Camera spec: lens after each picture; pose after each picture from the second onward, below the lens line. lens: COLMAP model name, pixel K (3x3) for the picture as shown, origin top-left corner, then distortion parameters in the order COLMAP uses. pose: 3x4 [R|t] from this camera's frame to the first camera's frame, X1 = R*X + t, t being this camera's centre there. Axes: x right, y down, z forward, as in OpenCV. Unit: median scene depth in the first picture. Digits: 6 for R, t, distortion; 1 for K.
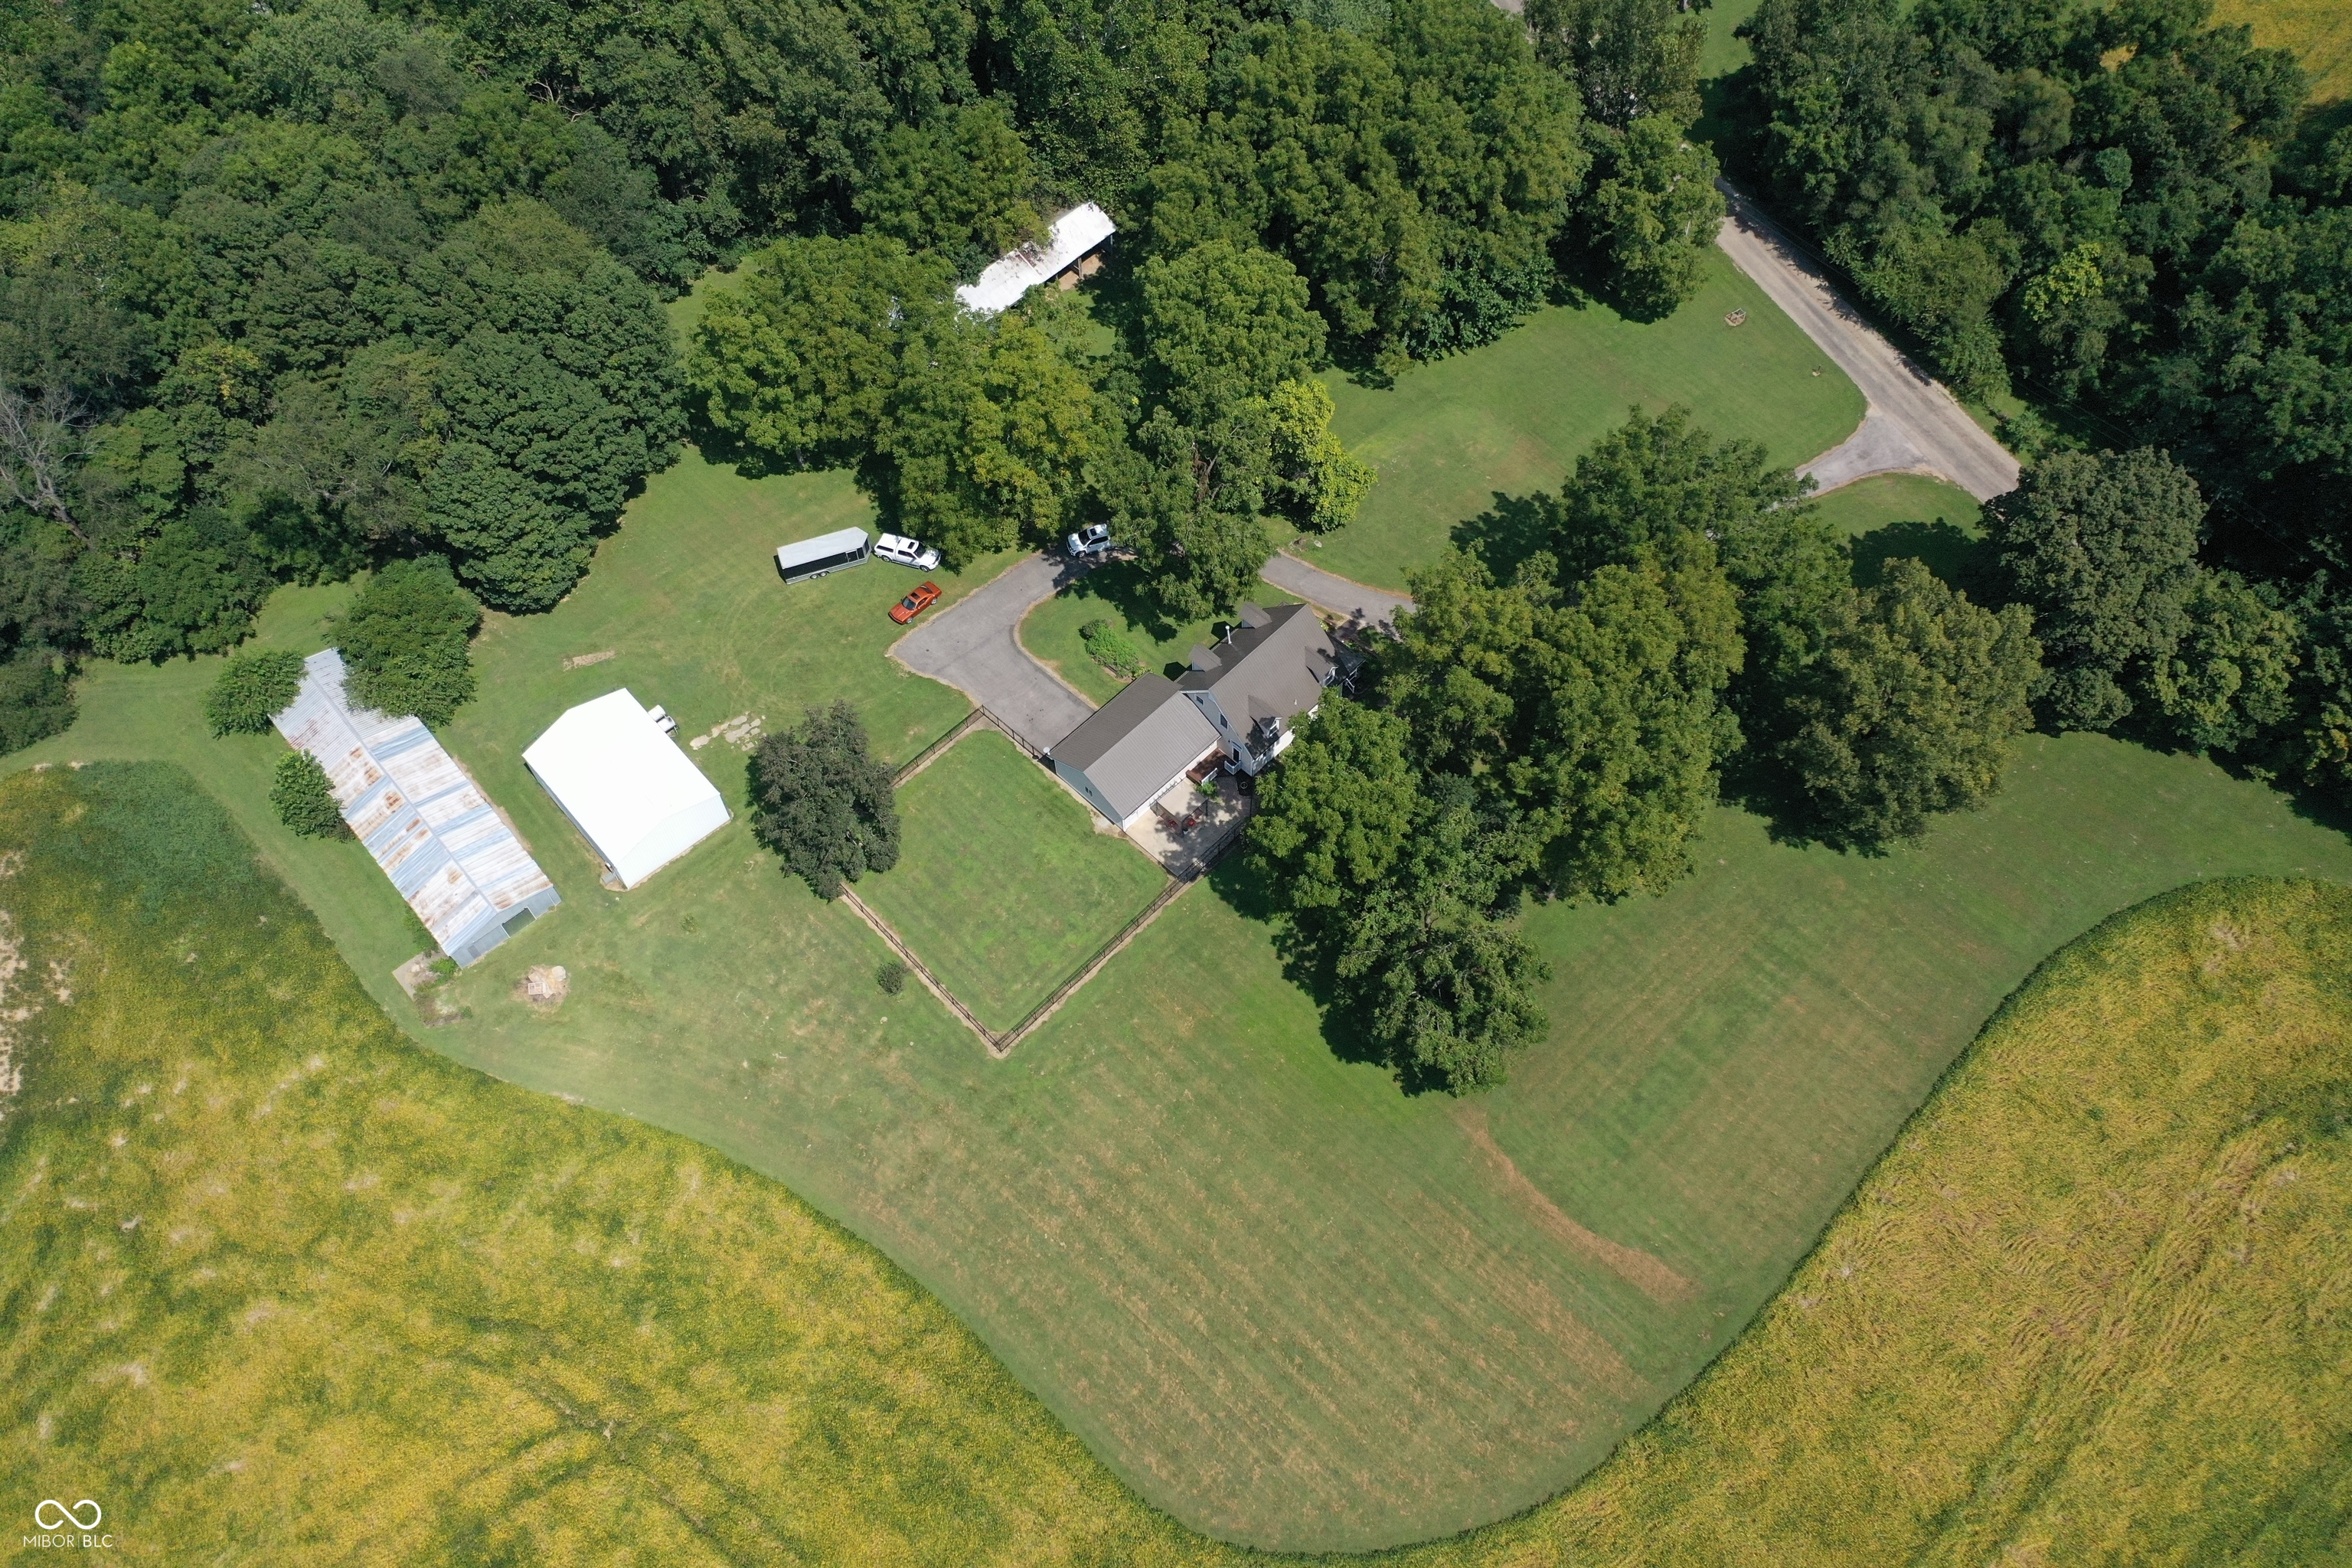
lens RADIAL K [[1864.6, 0, 1174.8], [0, 1864.6, 779.1], [0, 0, 1]] dist [0.005789, -0.000046]
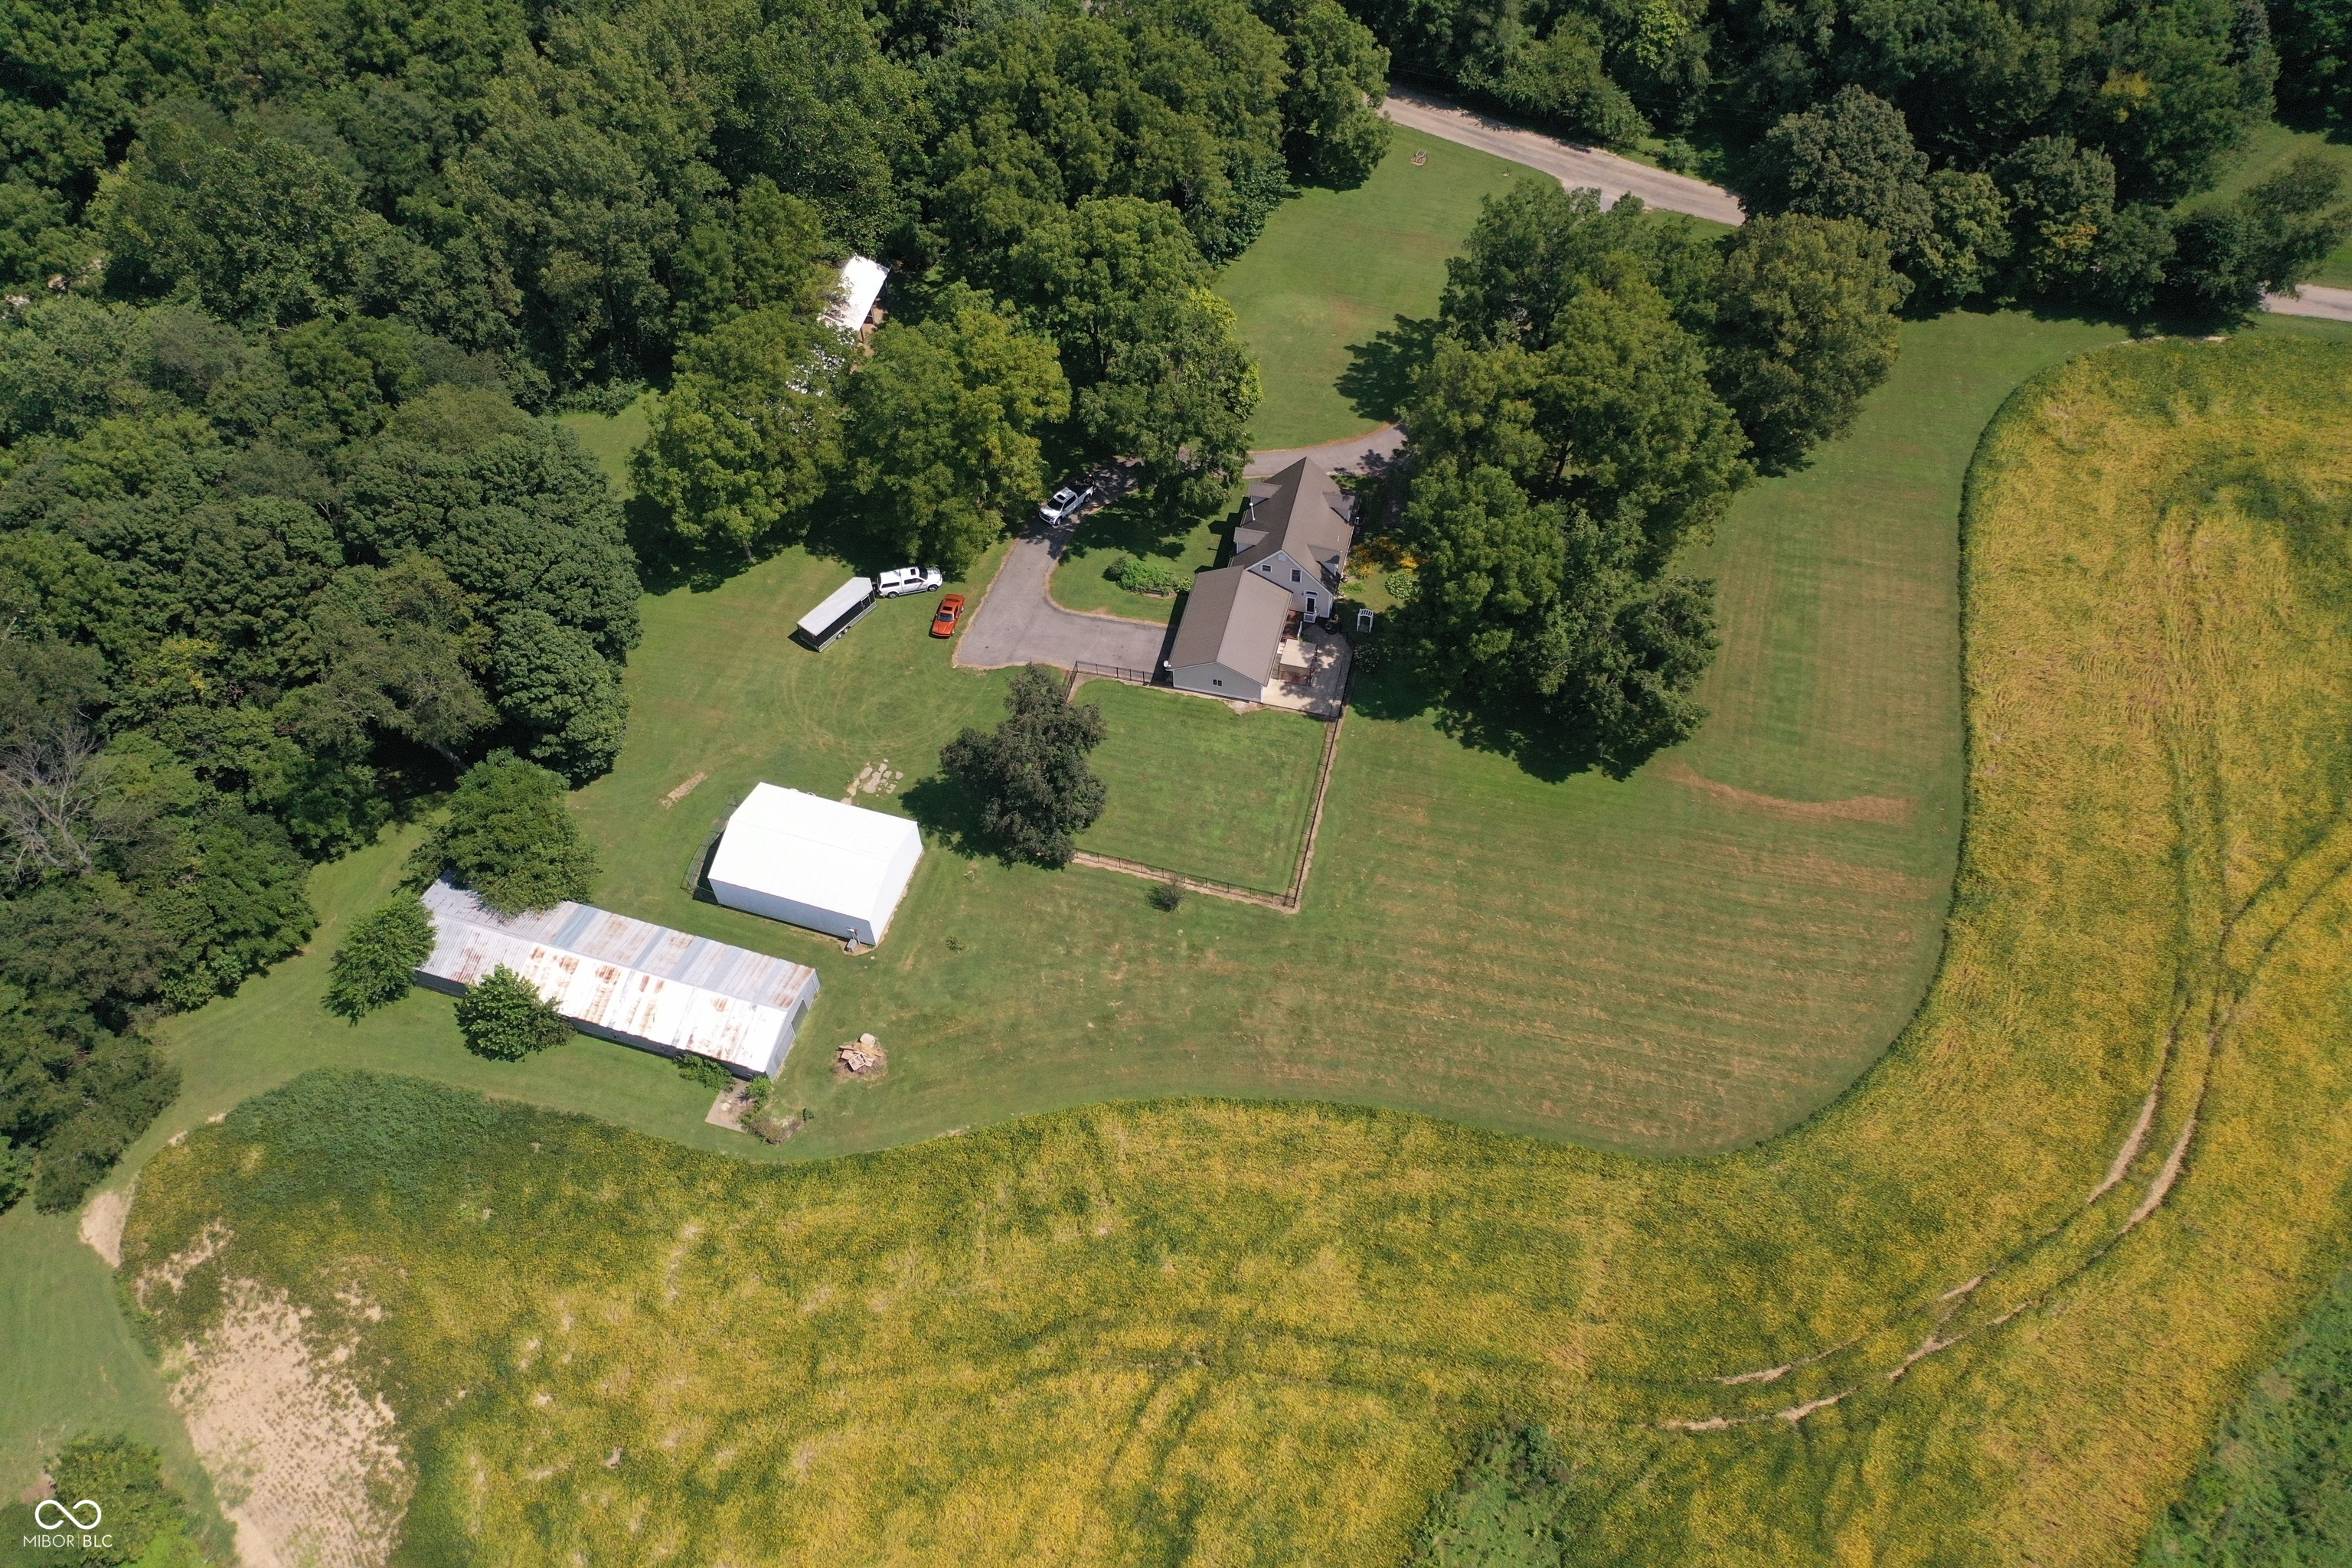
lens RADIAL K [[1860.2, 0, 1176.0], [0, 1860.2, 784.0], [0, 0, 1]] dist [0.005181, -0.003904]
pose [[0.858319, -0.409621, 0.309028, -0.452120], [0.432873, 0.901424, -0.007445, 0.060933], [-0.275516, 0.140160, 0.951024, -0.008531]]
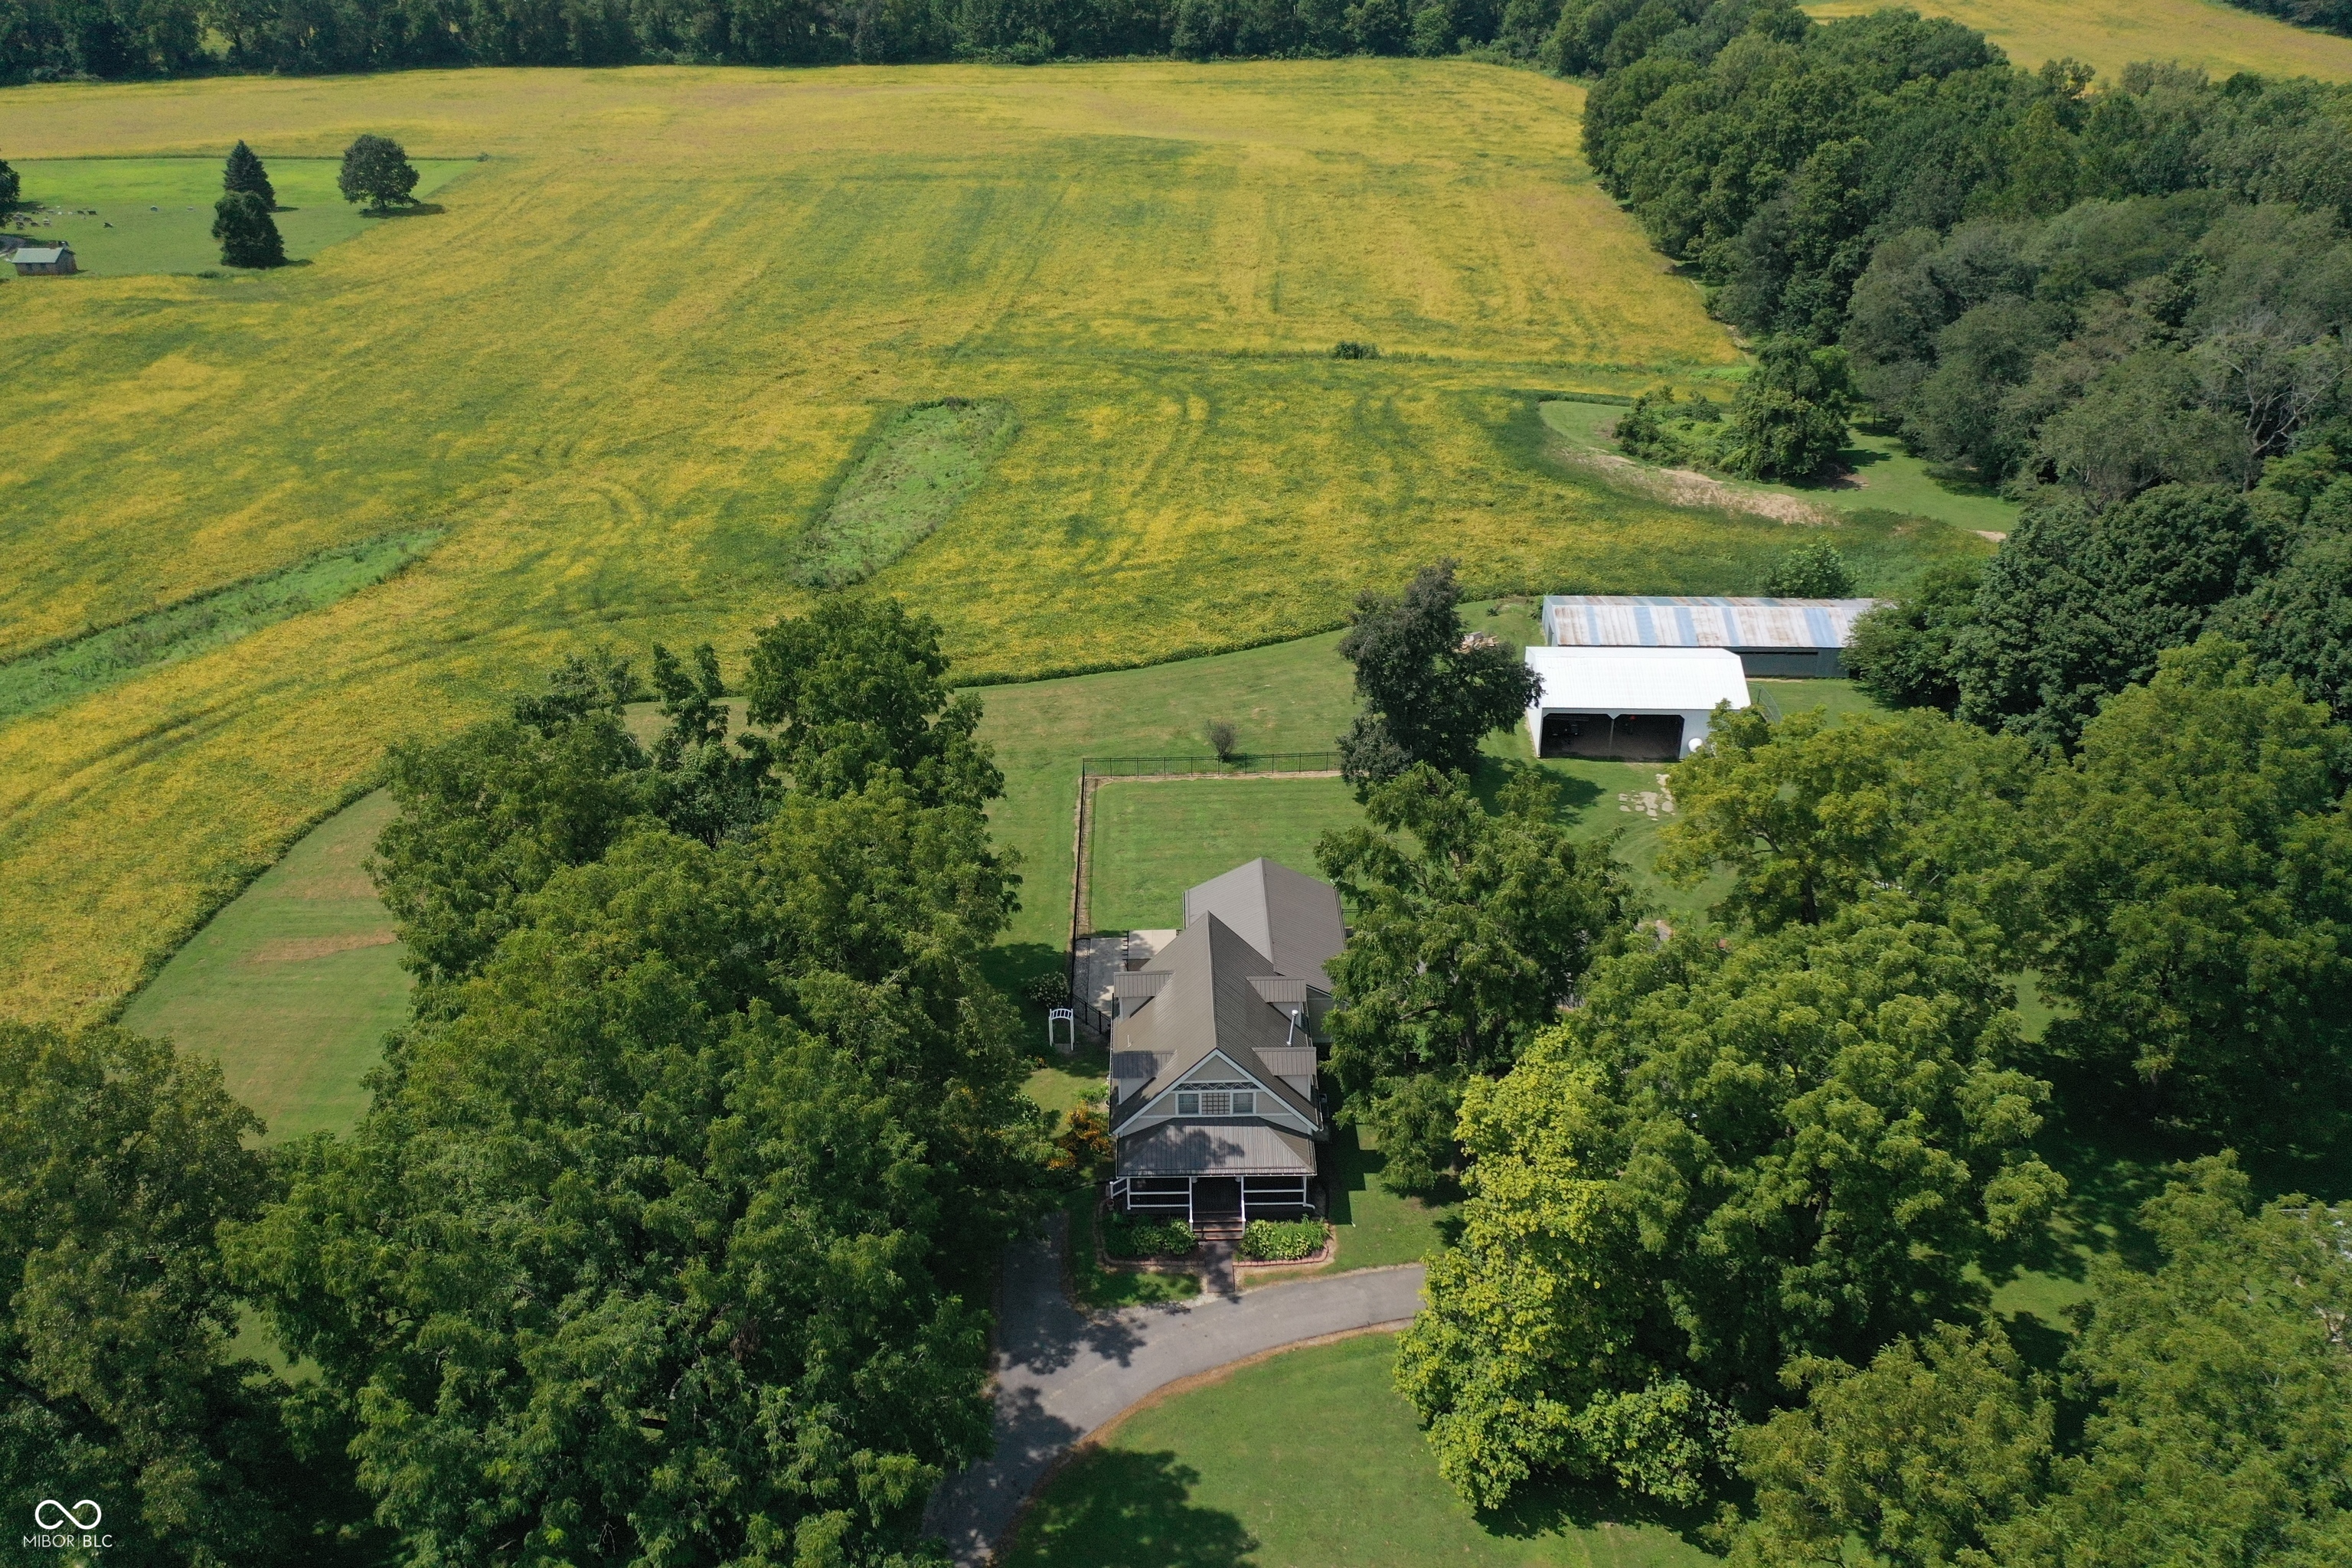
lens RADIAL K [[1864.6, 0, 1174.8], [0, 1864.6, 779.1], [0, 0, 1]] dist [0.005789, -0.000046]
pose [[-0.703674, 0.370994, -0.605976, 0.422773], [-0.582582, 0.186969, 0.790975, -0.591936], [0.406746, 0.909619, 0.084569, 0.940601]]
